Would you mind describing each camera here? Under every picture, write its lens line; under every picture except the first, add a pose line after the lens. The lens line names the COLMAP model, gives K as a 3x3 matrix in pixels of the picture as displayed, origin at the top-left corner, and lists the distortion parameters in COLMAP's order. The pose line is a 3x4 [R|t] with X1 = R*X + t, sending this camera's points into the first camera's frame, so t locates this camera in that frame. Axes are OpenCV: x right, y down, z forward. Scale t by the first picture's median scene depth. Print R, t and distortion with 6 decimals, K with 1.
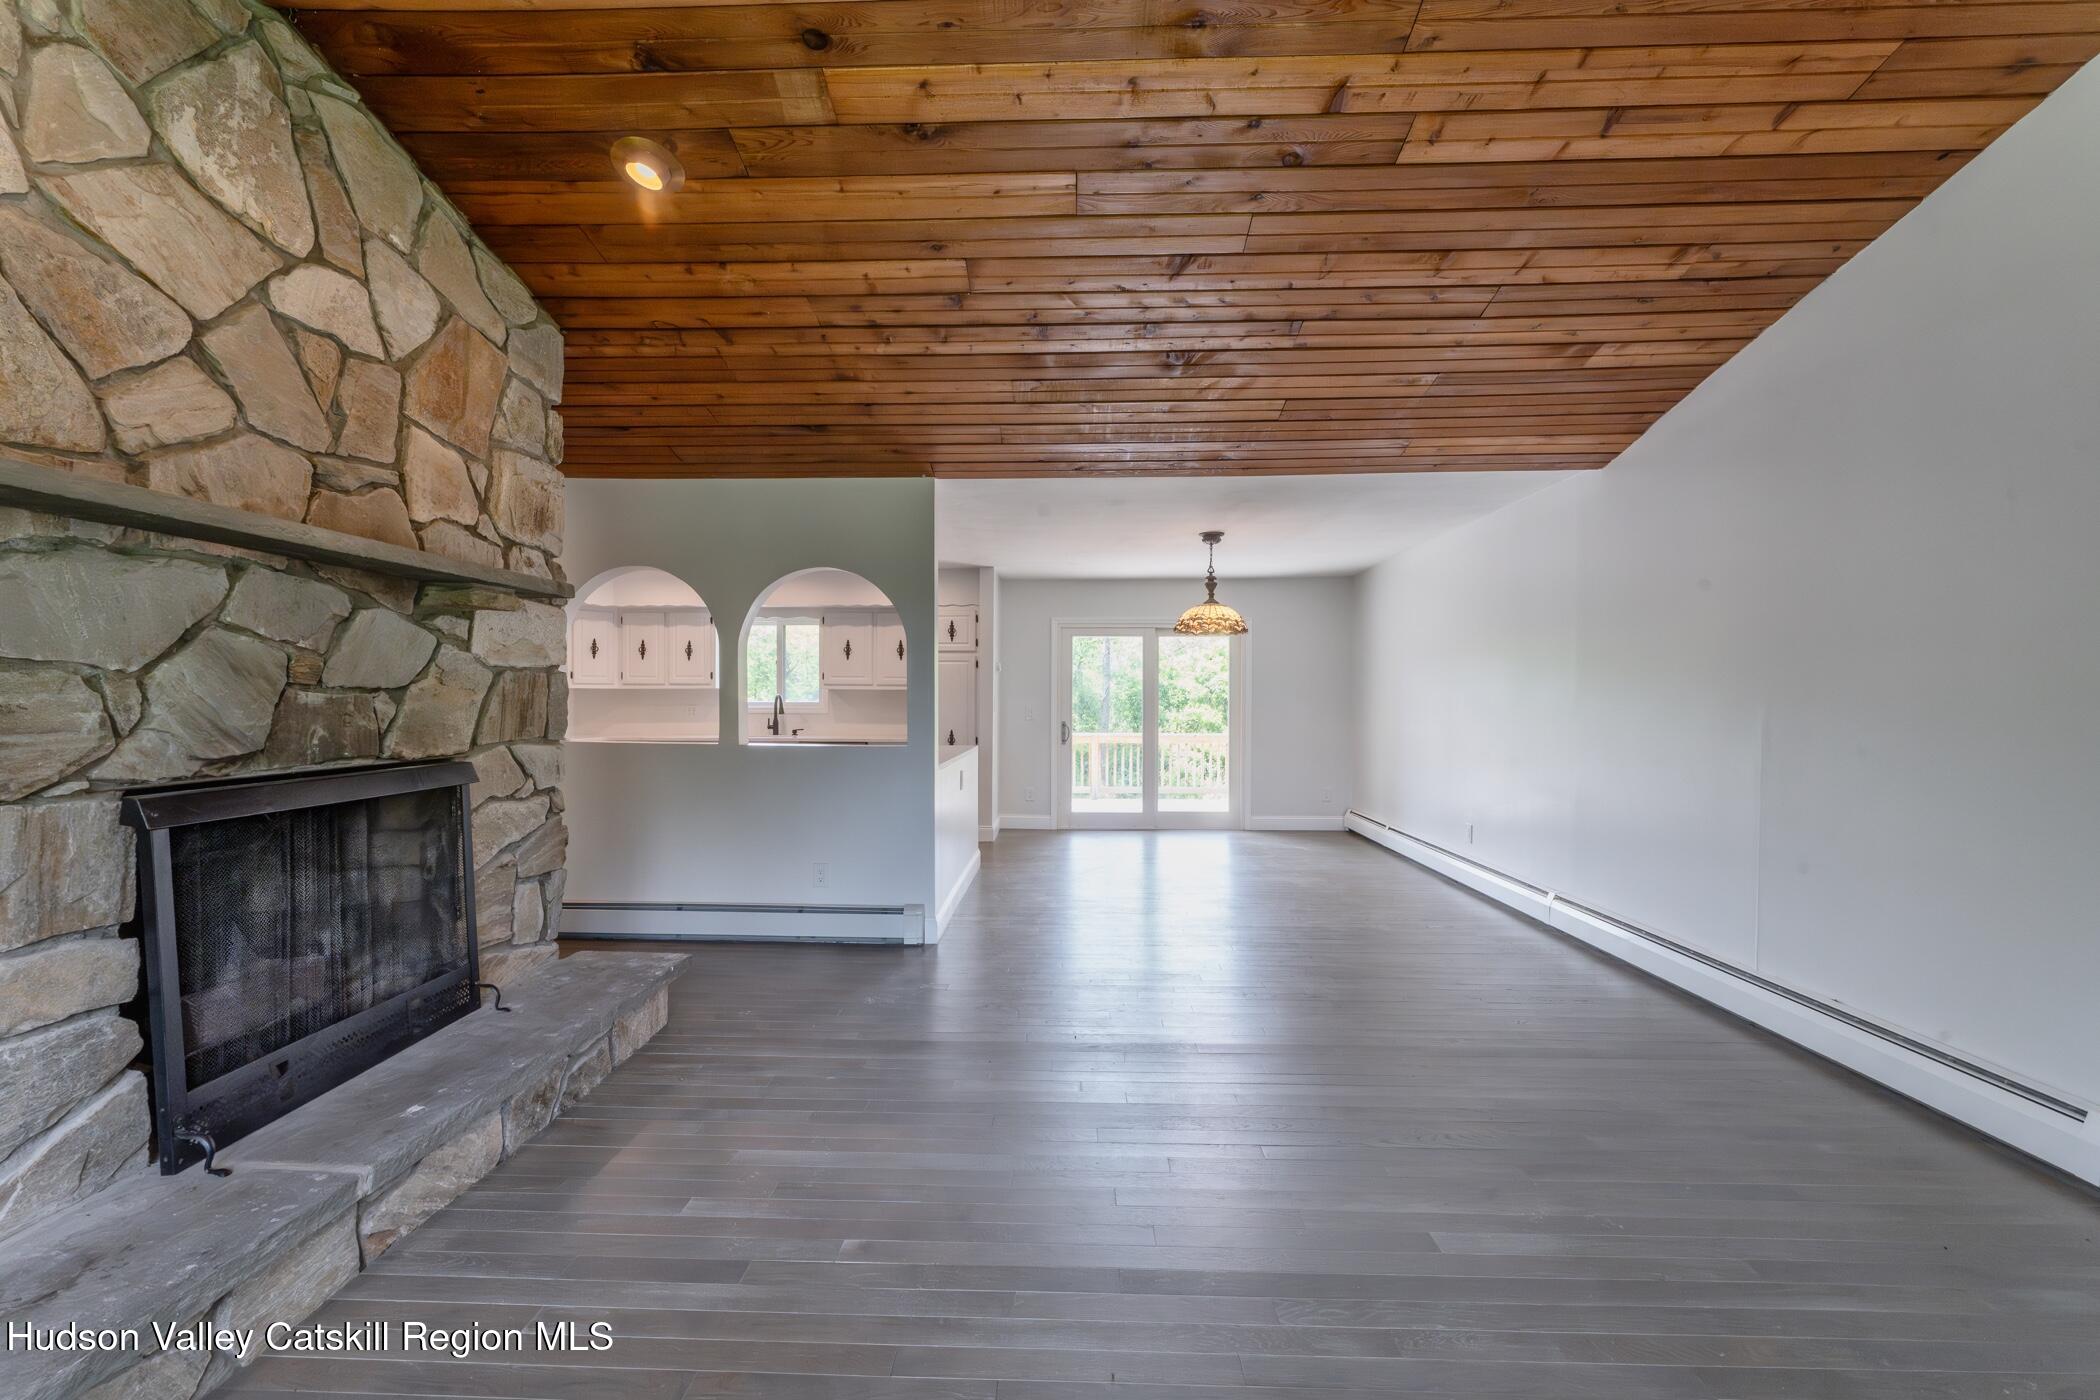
lens RADIAL K [[857.5, 0, 1034.5], [0, 857.5, 701.7], [0, 0, 1]] dist [0.000741, 0.000046]
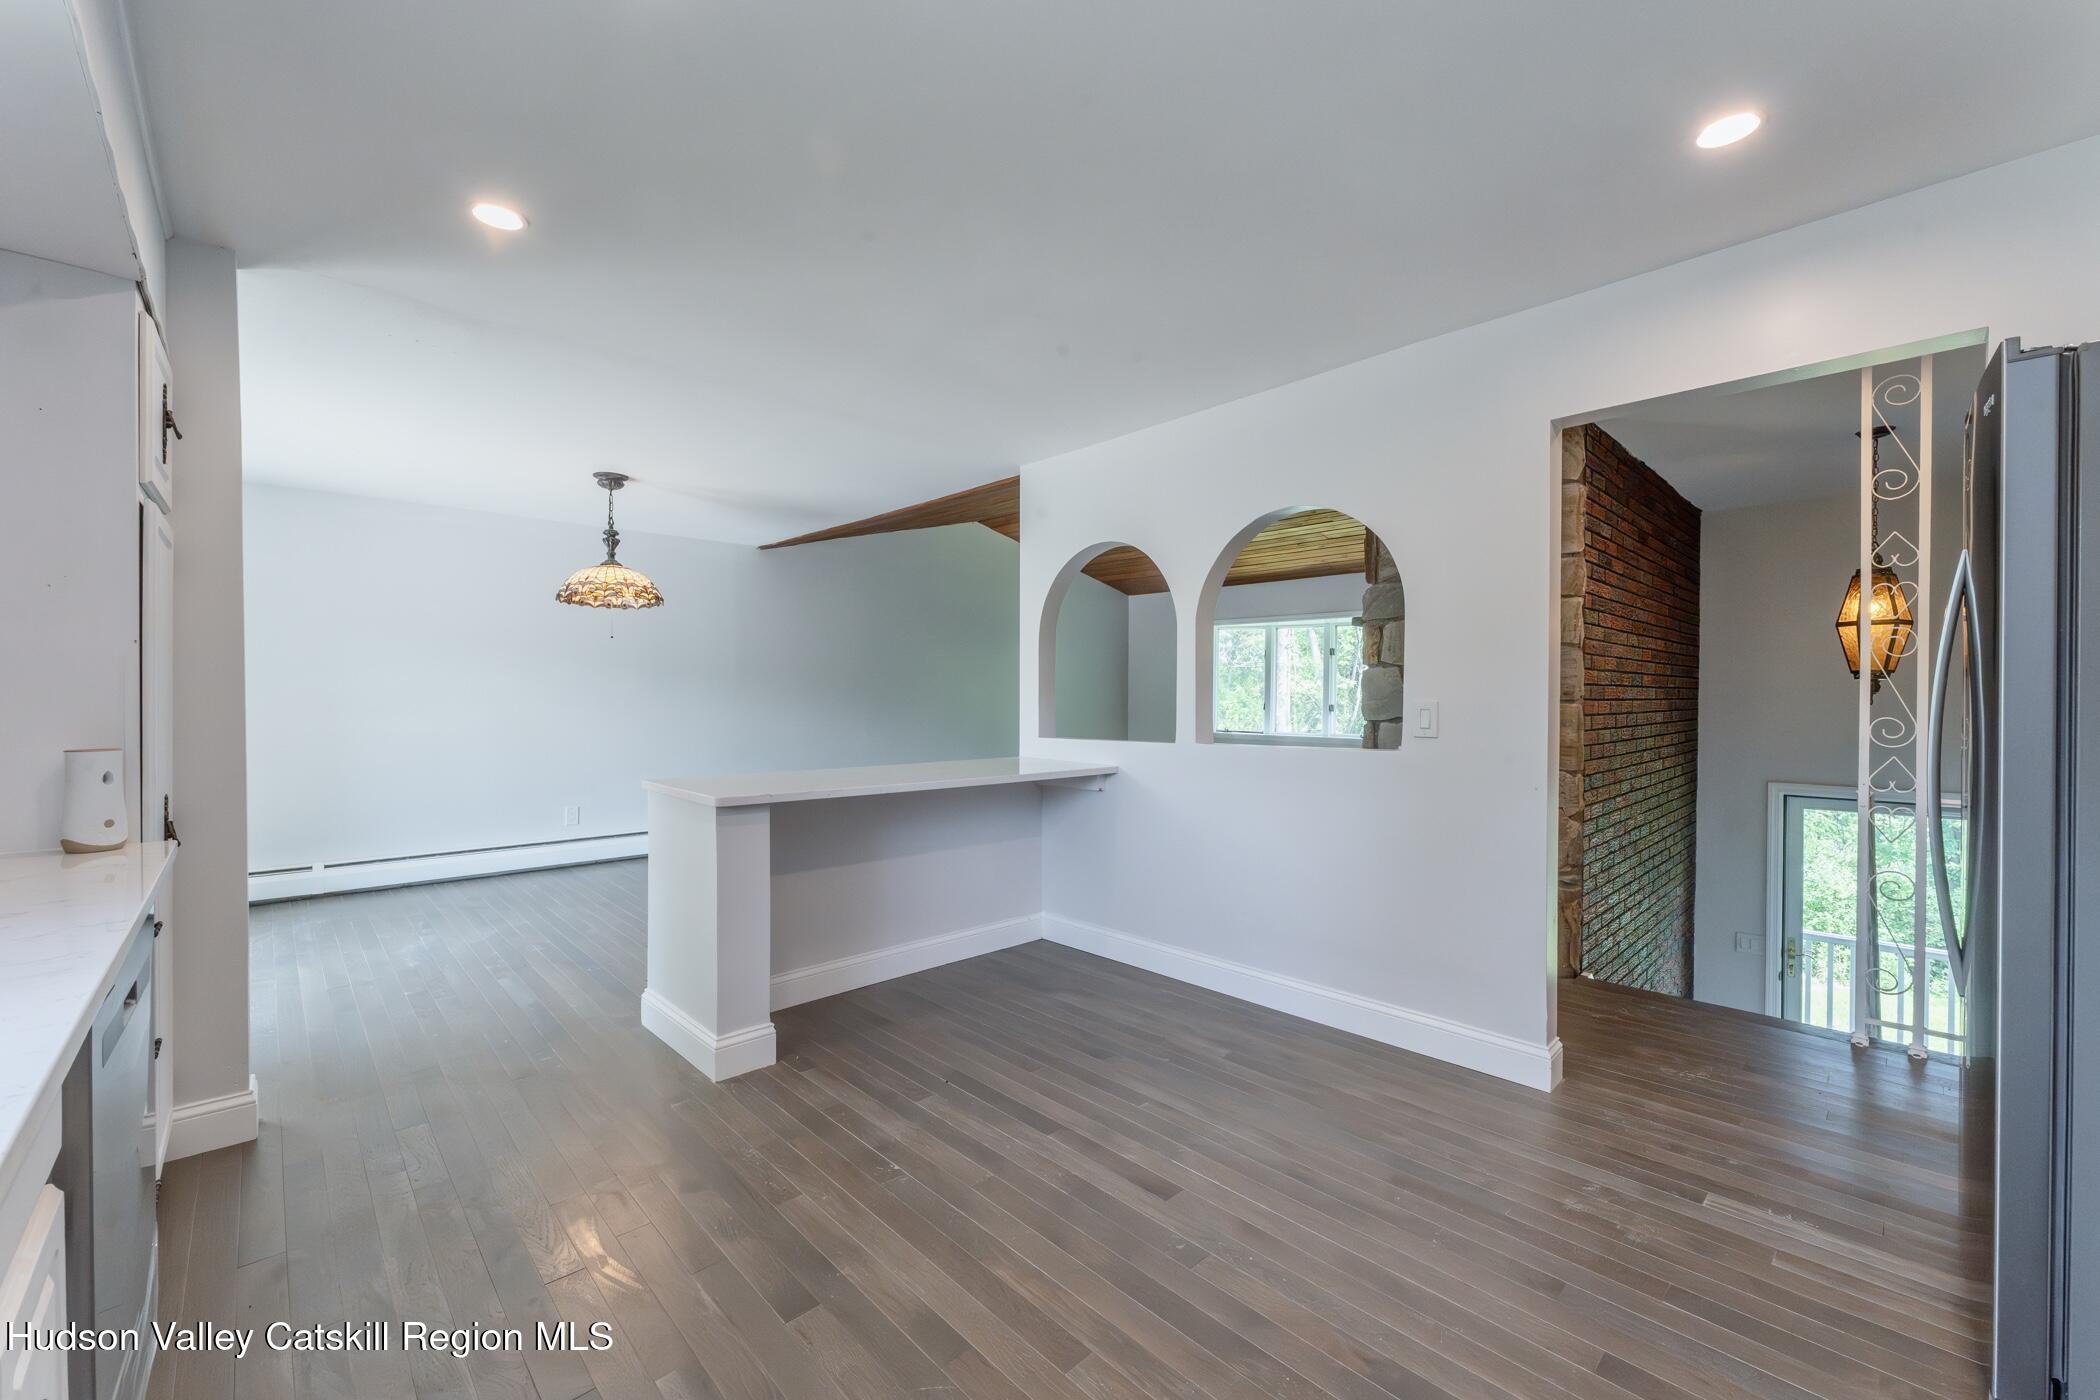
lens RADIAL K [[857.5, 0, 1034.5], [0, 857.5, 701.7], [0, 0, 1]] dist [0.000741, 0.000046]
pose [[-0.711709, -0.008967, 0.702417, -0.458702], [-0.000619, 0.999926, 0.012138, -0.000281], [-0.702474, 0.008204, -0.711662, 0.962448]]
